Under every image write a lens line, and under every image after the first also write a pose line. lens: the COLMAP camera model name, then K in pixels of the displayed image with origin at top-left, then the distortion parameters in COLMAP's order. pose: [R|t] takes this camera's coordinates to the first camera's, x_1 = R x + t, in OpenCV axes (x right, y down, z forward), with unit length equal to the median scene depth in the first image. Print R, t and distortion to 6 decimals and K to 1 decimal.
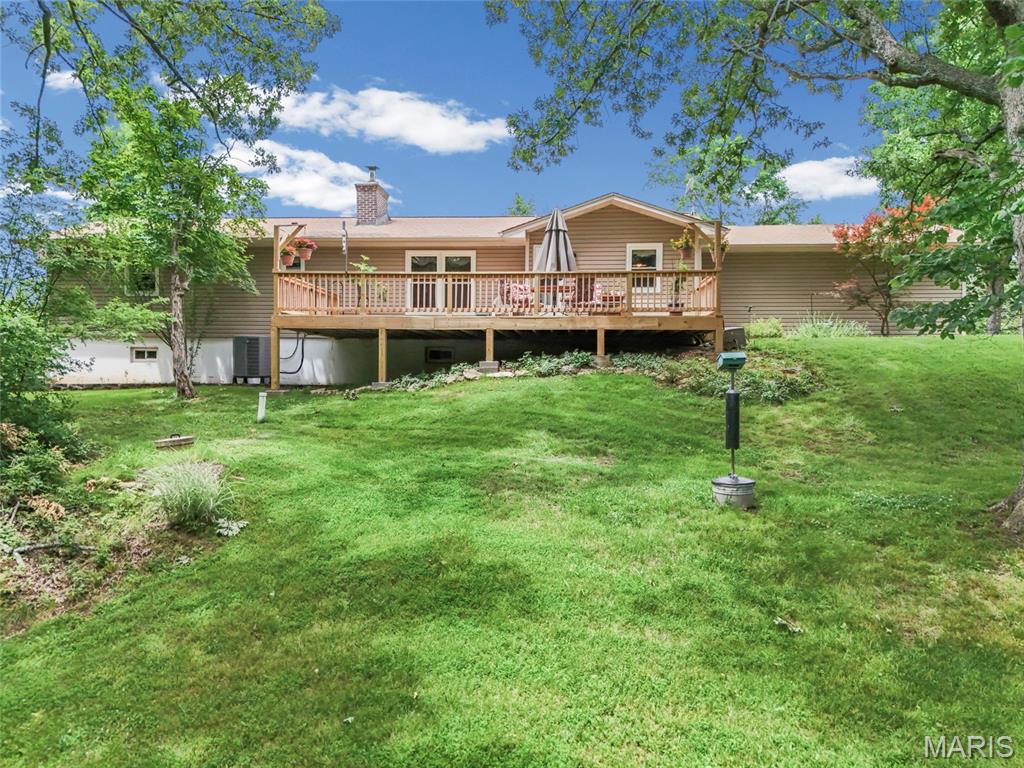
lens RADIAL K [[753.3, 0, 513.4], [0, 753.3, 386.5], [0, 0, 1]] dist [0.081719, -0.078551]
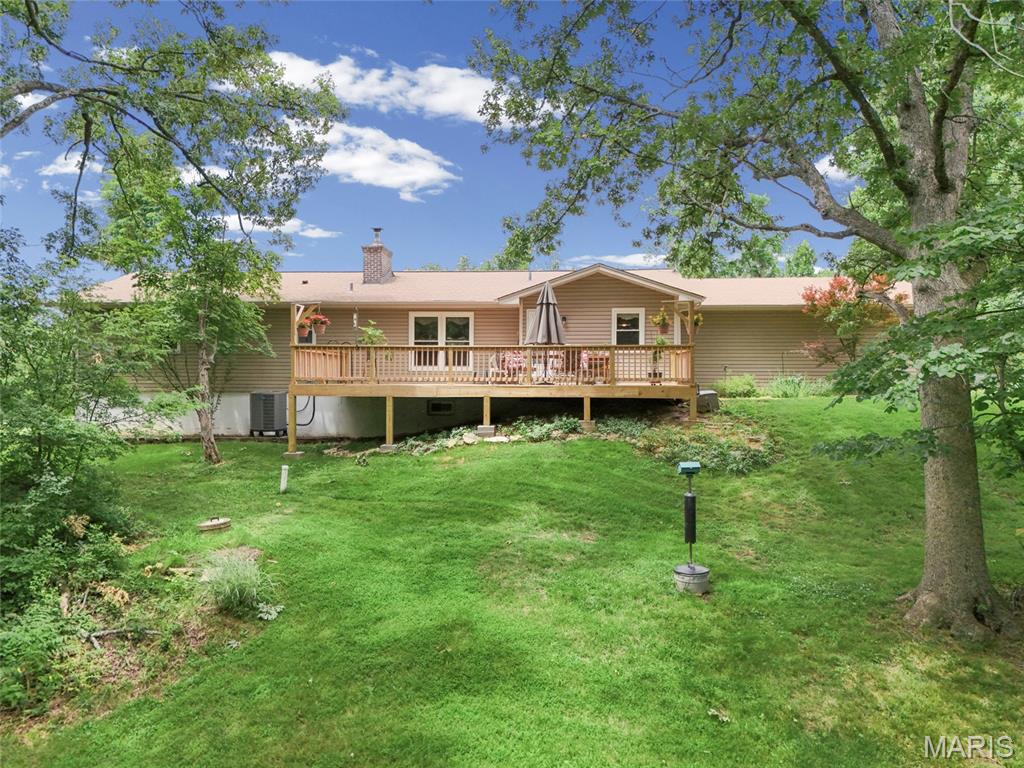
lens RADIAL K [[755.5, 0, 513.1], [0, 755.5, 383.7], [0, 0, 1]] dist [0.085413, -0.088115]
pose [[0.999989, -0.004020, 0.002475, 0.004793], [0.004033, 0.999979, -0.005053, -0.091423], [-0.002455, 0.005063, 0.999984, -0.111297]]
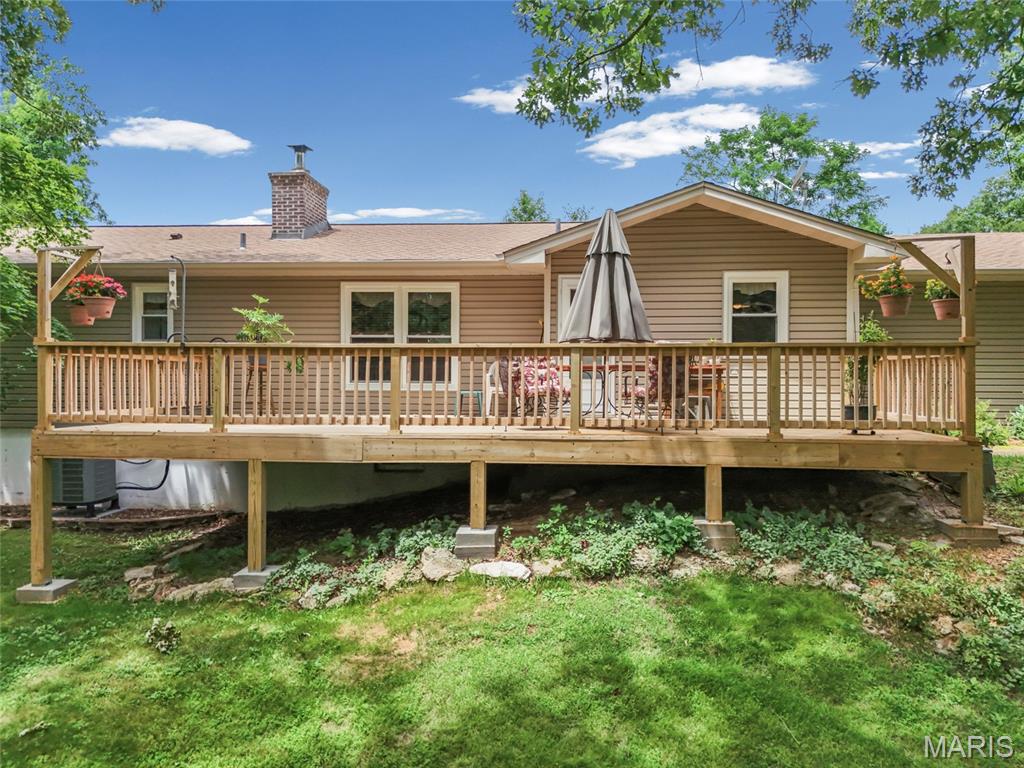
lens RADIAL K [[755.5, 0, 513.1], [0, 755.5, 383.7], [0, 0, 1]] dist [0.085413, -0.088115]
pose [[0.999985, -0.003516, -0.004156, -0.006976], [0.003496, 0.999983, -0.004672, -0.126388], [0.004172, 0.004658, 0.999980, 0.527475]]
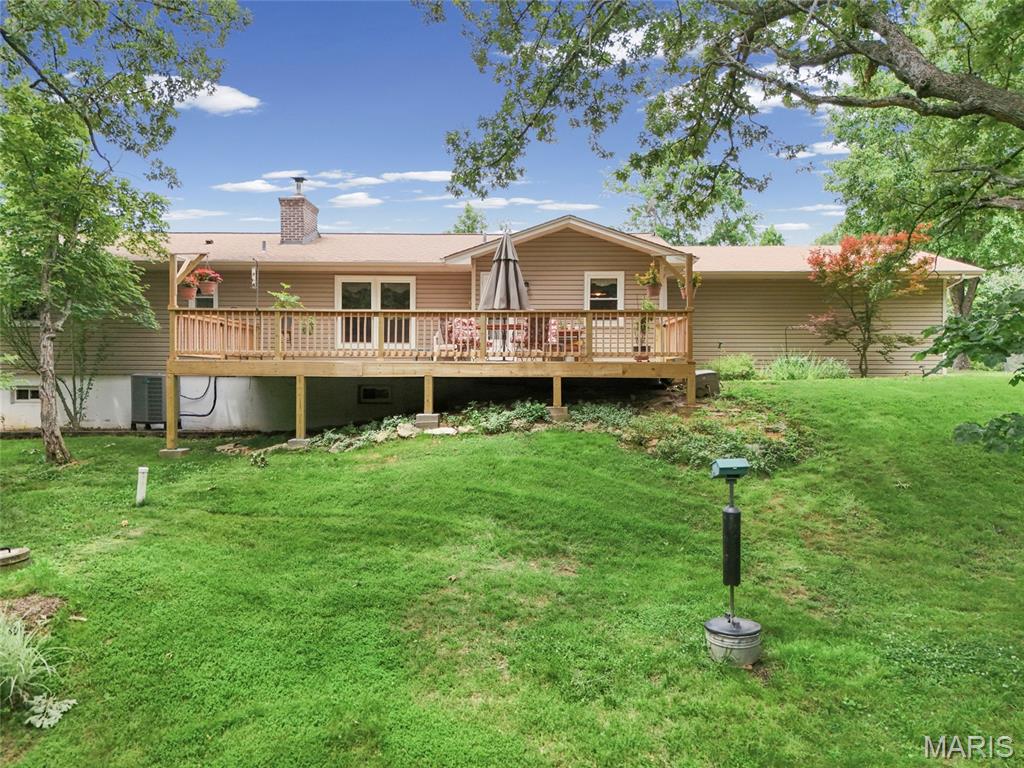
lens RADIAL K [[753.3, 0, 513.4], [0, 753.3, 386.5], [0, 0, 1]] dist [0.081719, -0.078551]
pose [[0.998103, -0.004194, 0.061425, 0.012701], [0.004076, 0.999990, 0.002039, -0.067465], [-0.061433, -0.001785, 0.998110, 0.139556]]
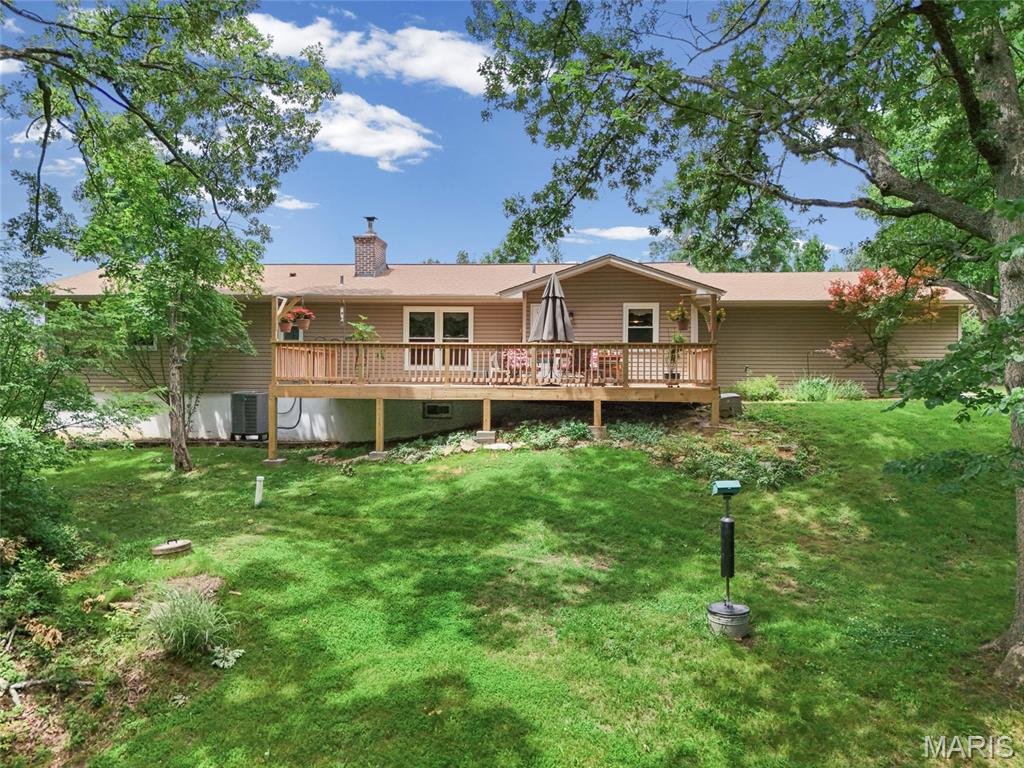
lens RADIAL K [[753.3, 0, 513.4], [0, 753.3, 386.5], [0, 0, 1]] dist [0.081719, -0.078551]
pose [[0.999999, -0.000129, 0.001561, 0.002391], [0.000130, 1.000000, -0.000390, -0.094960], [-0.001561, 0.000390, 0.999999, -0.003275]]
